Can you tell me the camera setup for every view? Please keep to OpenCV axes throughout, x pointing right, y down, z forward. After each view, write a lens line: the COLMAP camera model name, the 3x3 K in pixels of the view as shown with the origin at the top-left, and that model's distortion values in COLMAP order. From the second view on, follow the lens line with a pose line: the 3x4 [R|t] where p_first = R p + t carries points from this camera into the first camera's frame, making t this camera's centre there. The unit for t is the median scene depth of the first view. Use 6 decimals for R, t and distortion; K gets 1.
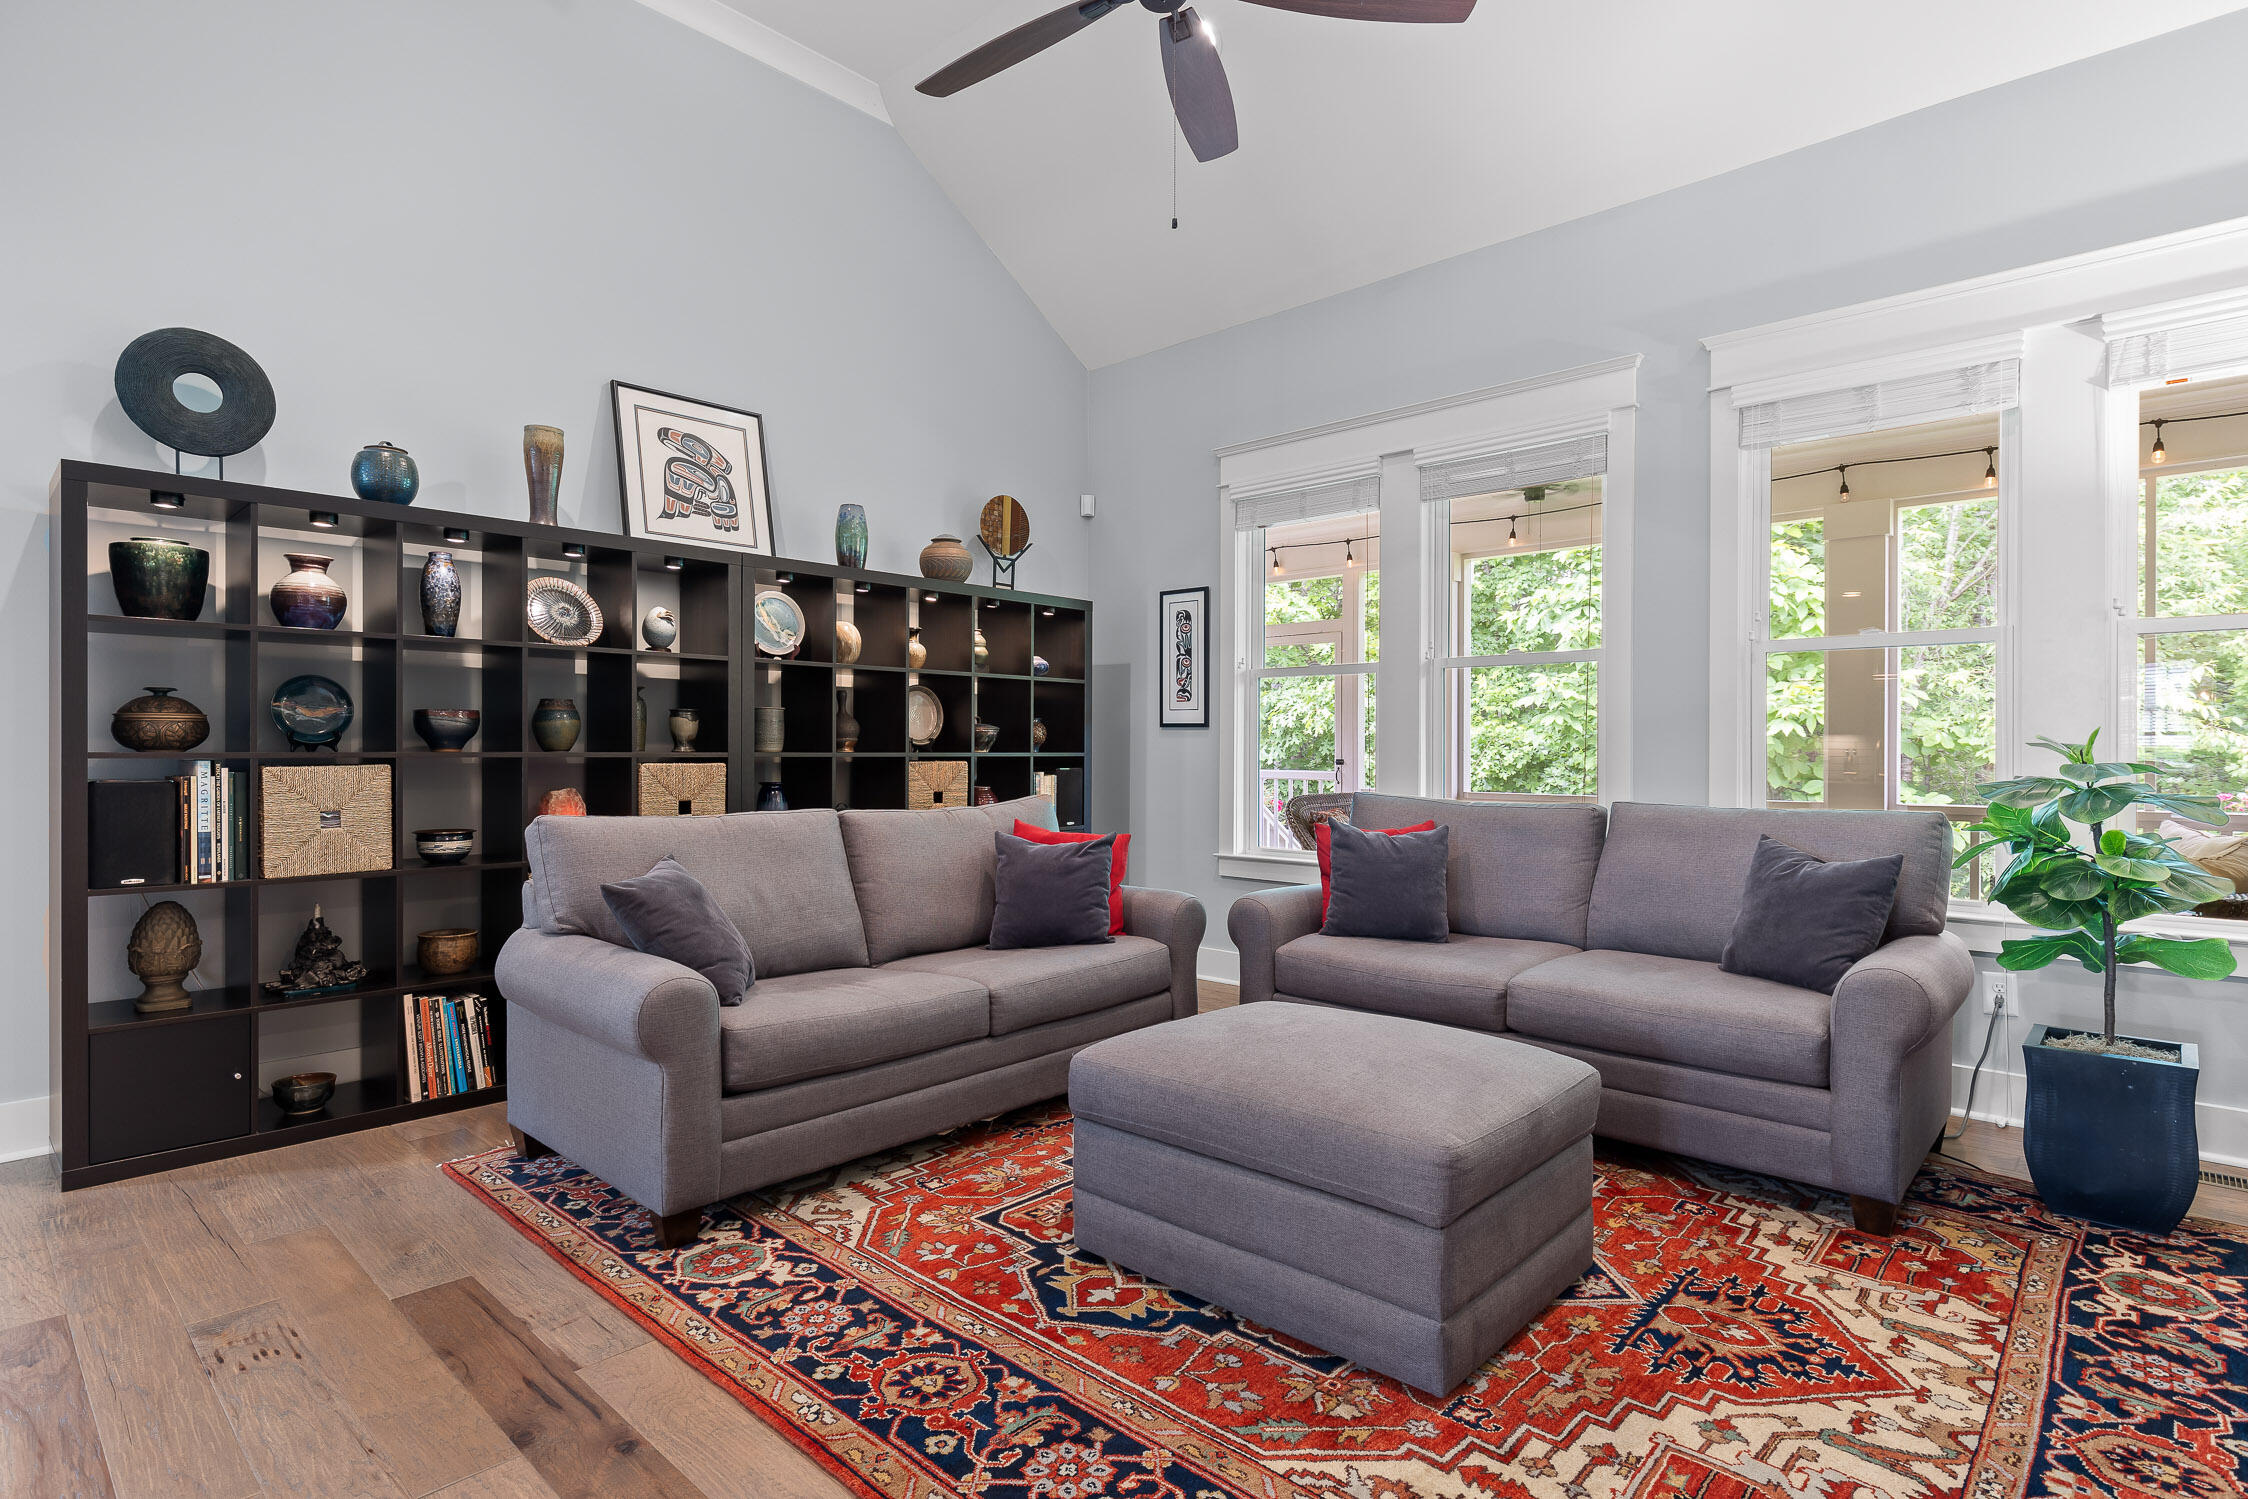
lens RADIAL K [[1139.3, 0, 1117.0], [0, 1139.3, 749.0], [0, 0, 1]] dist [-0.001379, -0.000548]
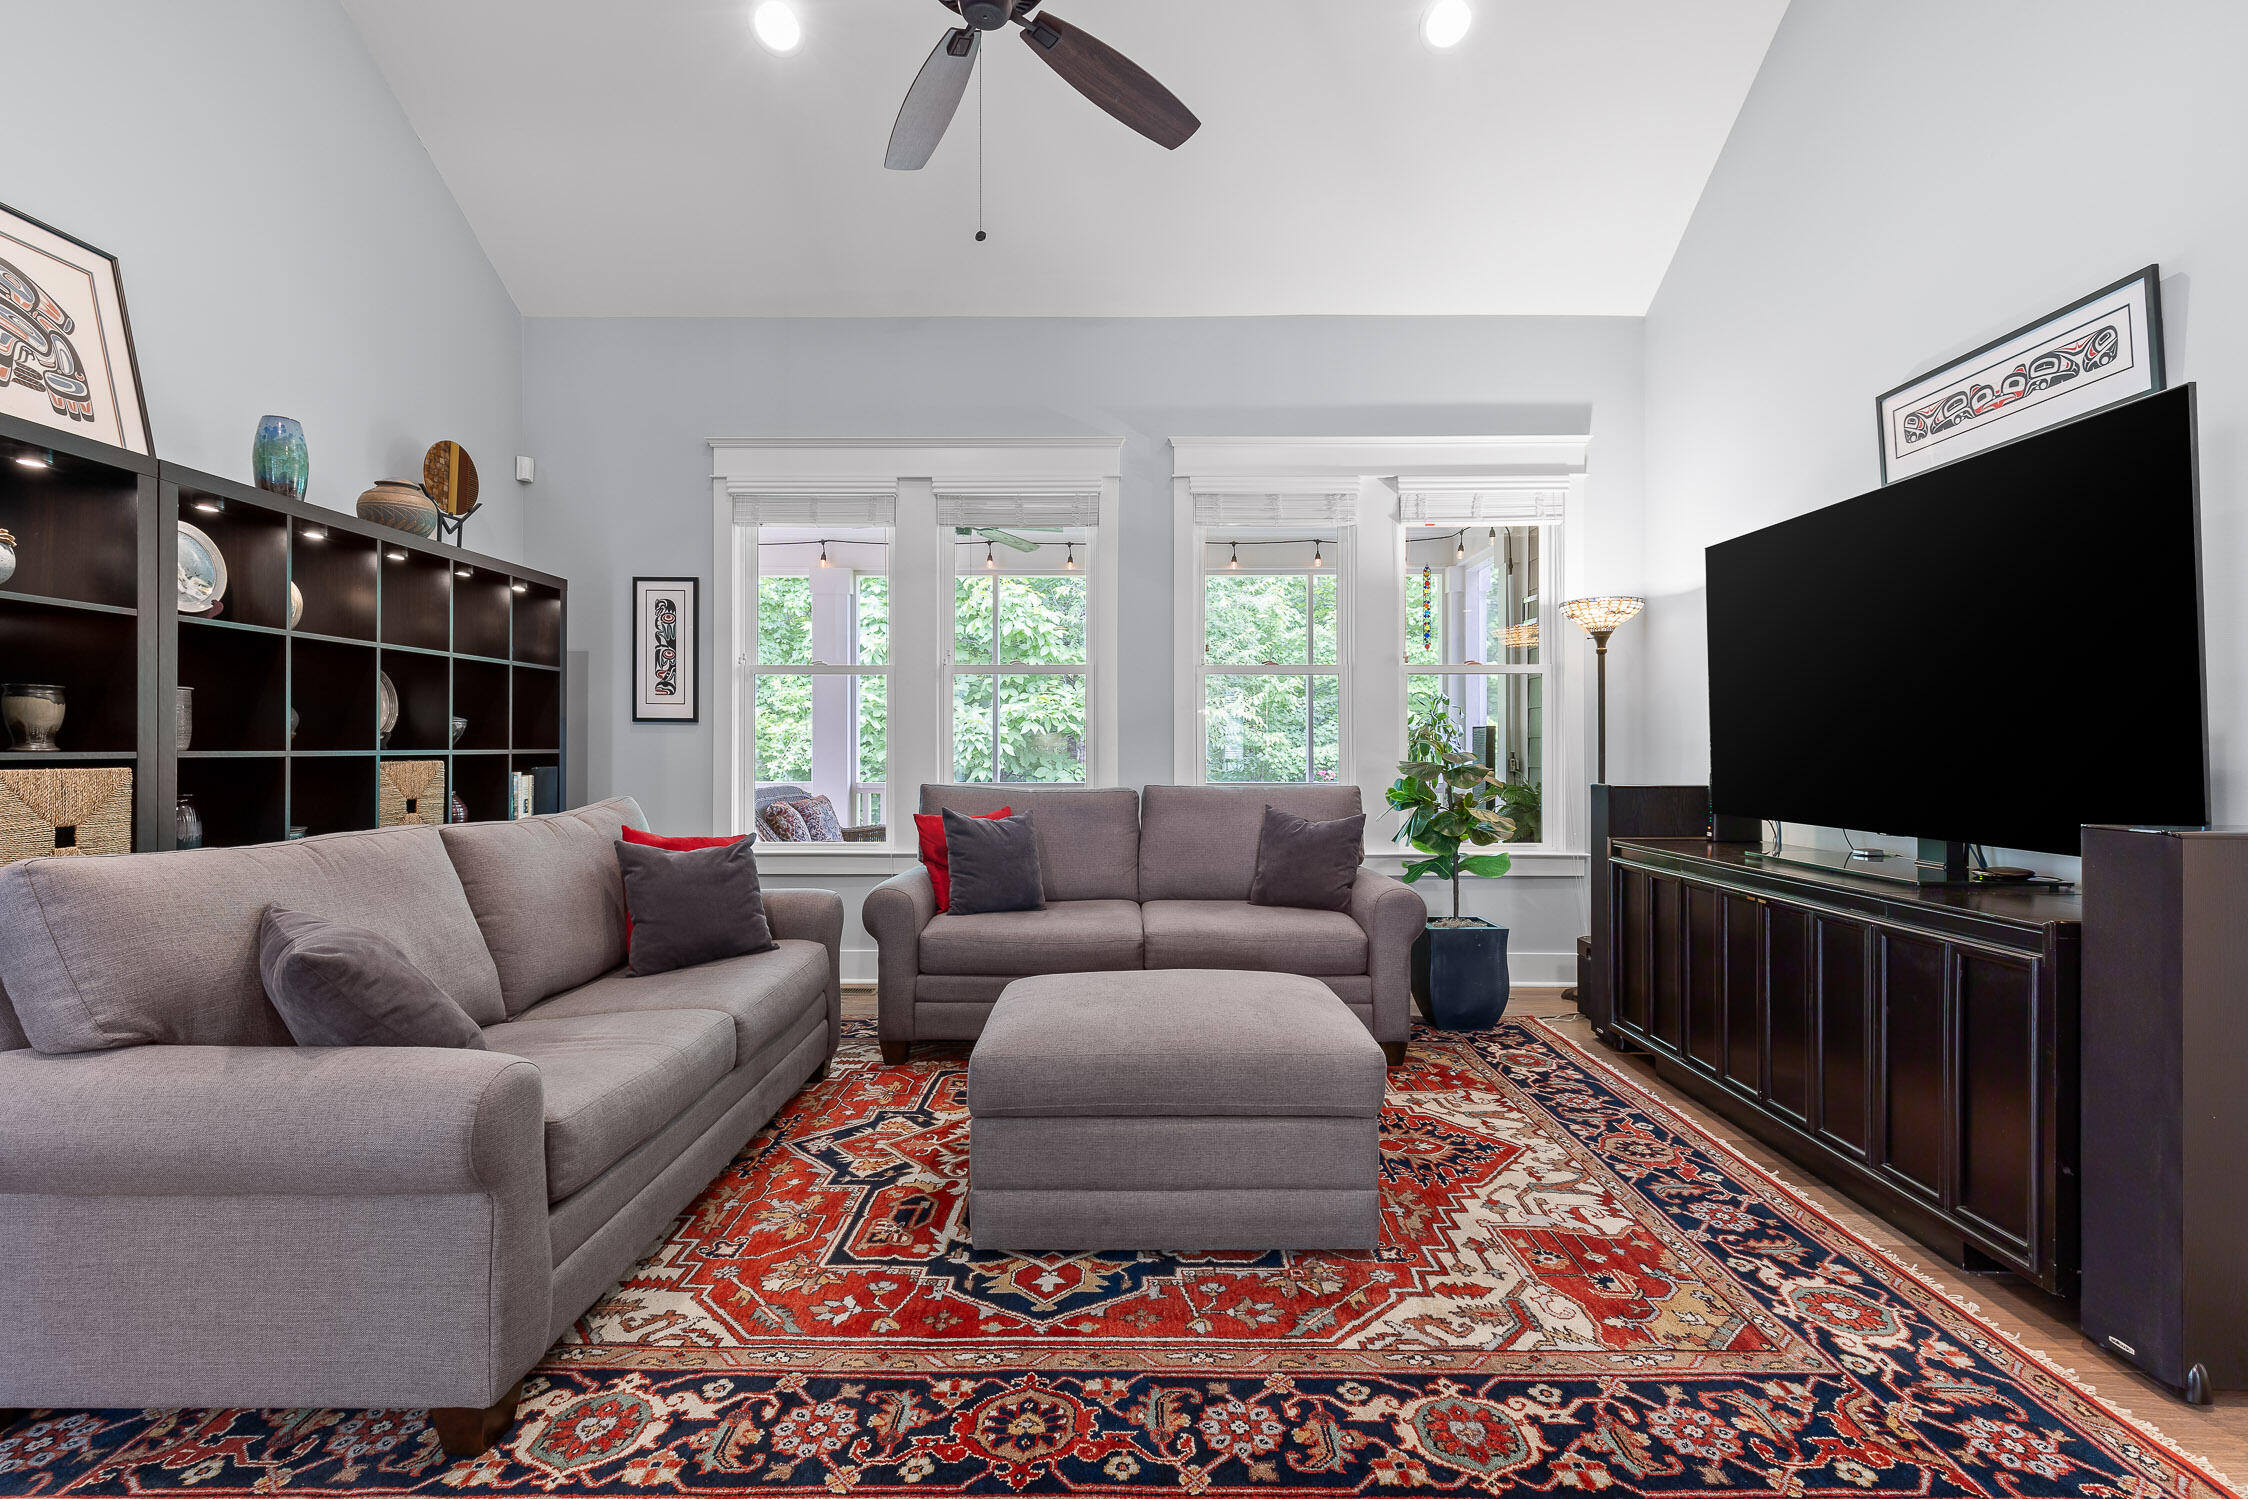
lens RADIAL K [[1013.7, 0, 1122.8], [0, 1013.7, 742.0], [0, 0, 1]] dist [0.007496, -0.001429]
pose [[0.735557, -0.000031, 0.677463, -0.421562], [0.001448, 0.999998, -0.001525, -0.001298], [-0.677461, 0.002103, 0.735555, 0.208330]]
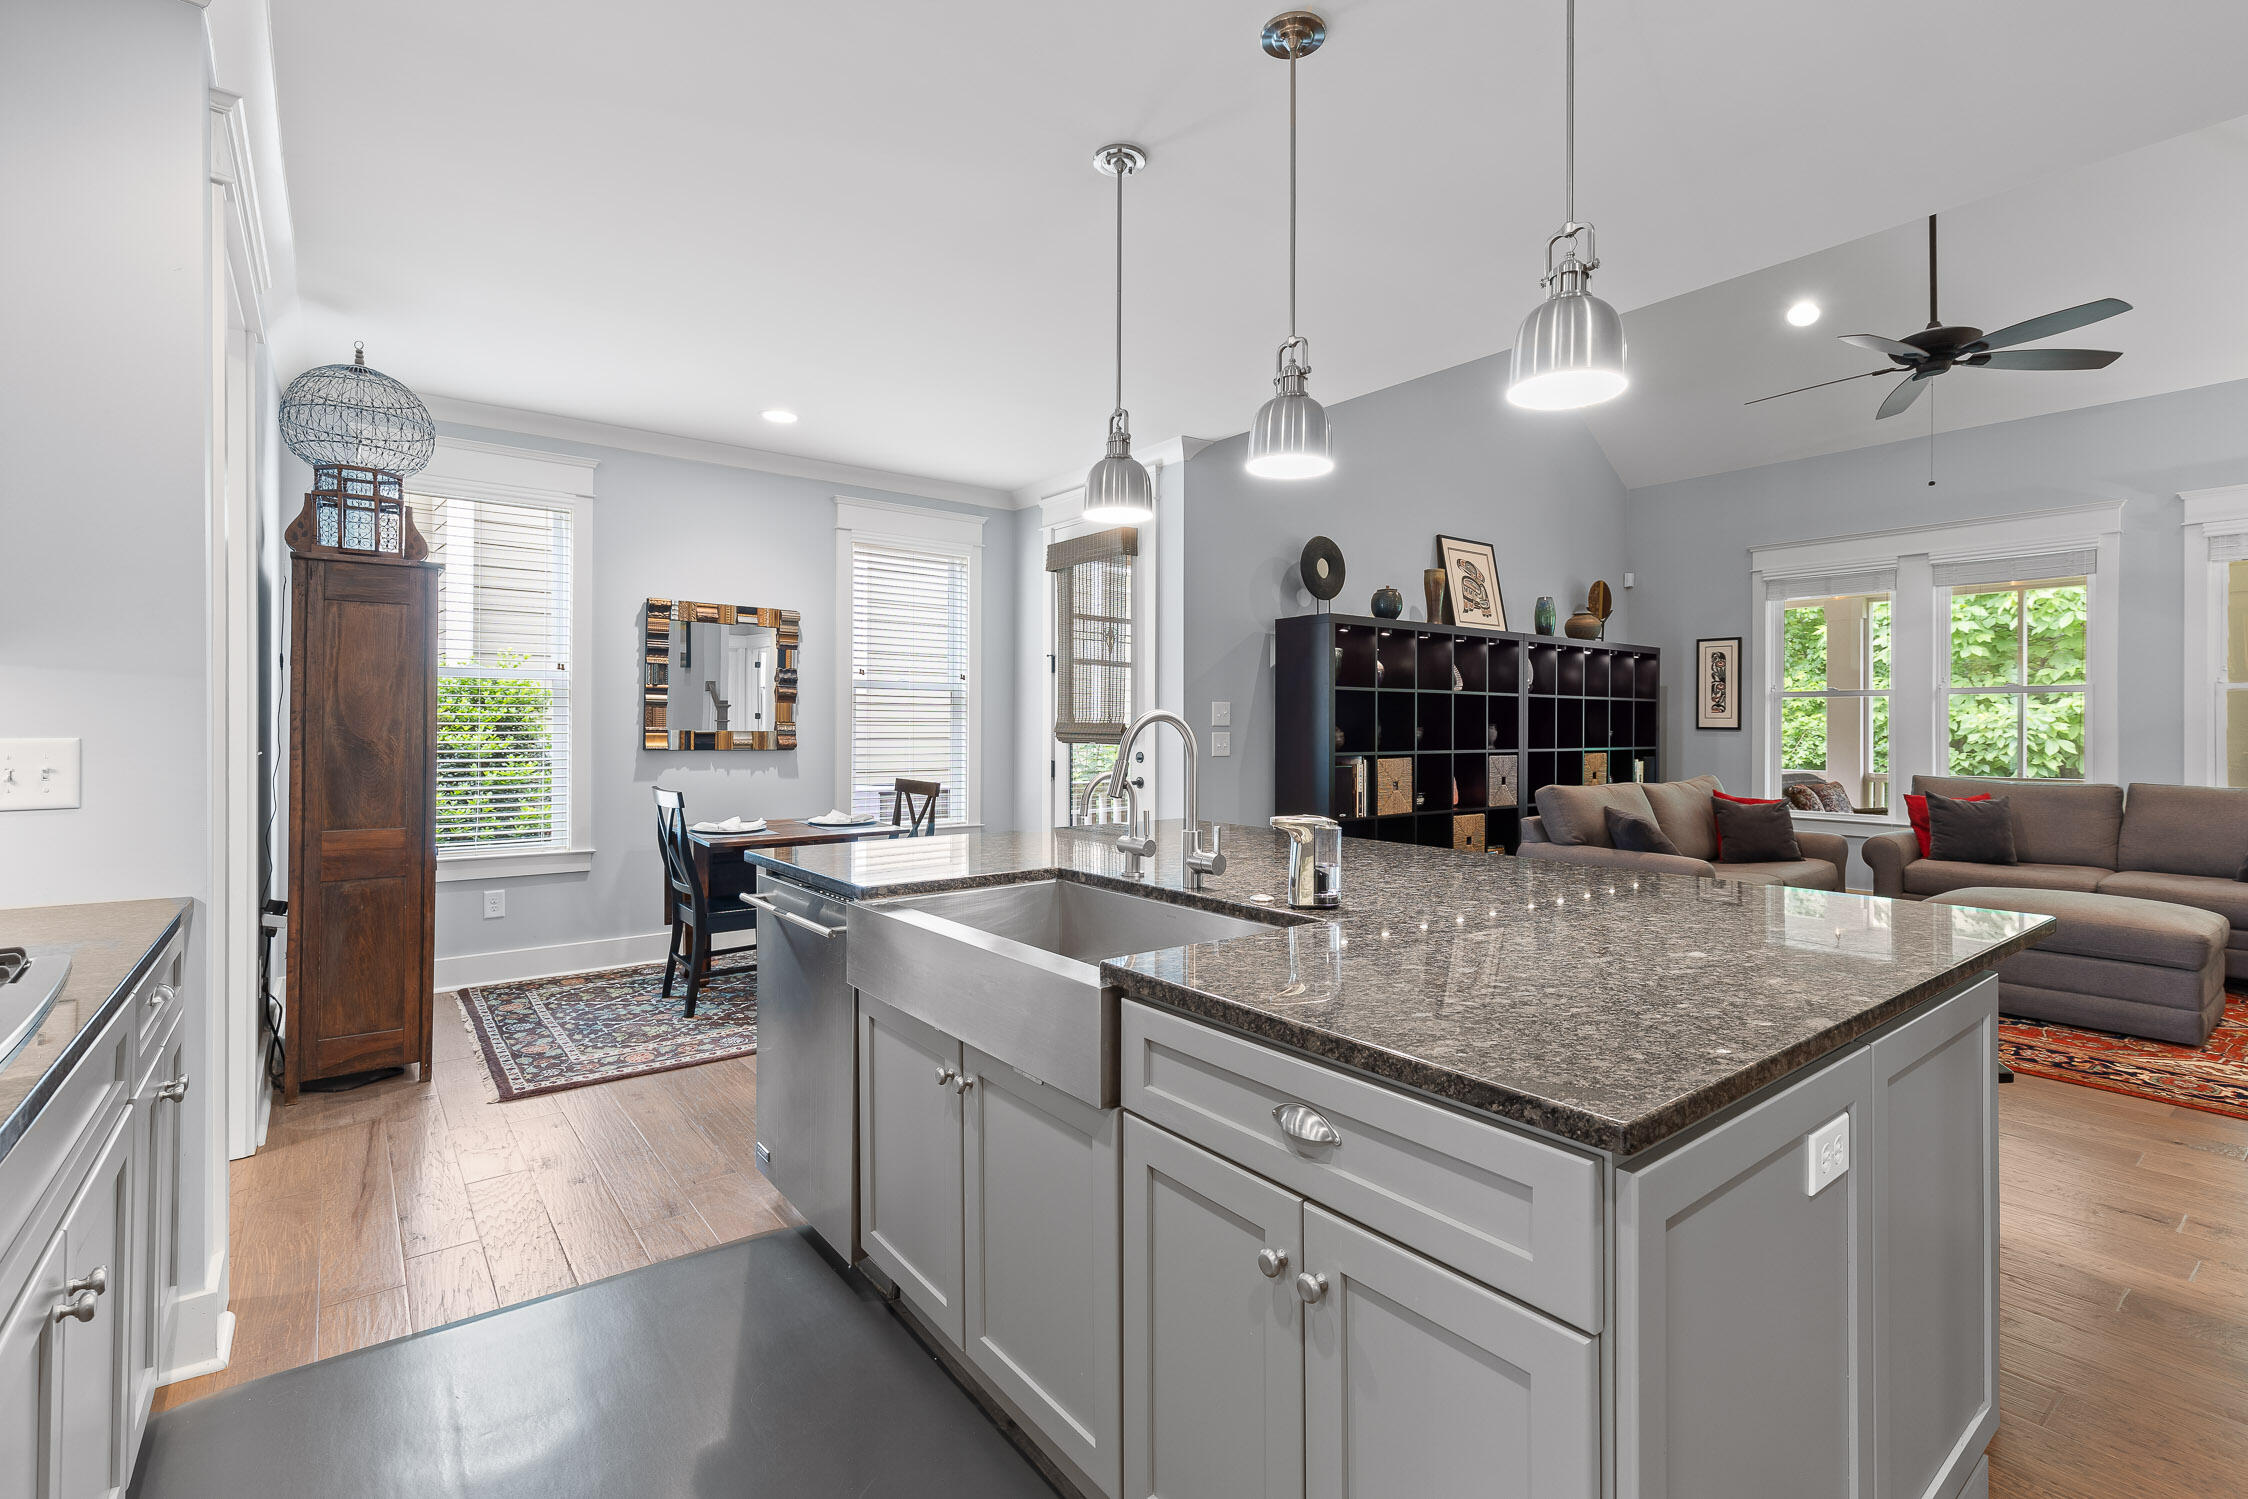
lens RADIAL K [[1013.7, 0, 1117.3], [0, 1013.7, 723.9], [0, 0, 1]] dist [0.007496, -0.001429]
pose [[0.986845, 0.000320, -0.161668, -0.913710], [-0.000656, 0.999998, -0.002022, -0.042231], [0.161667, 0.002101, 0.986843, -0.821824]]
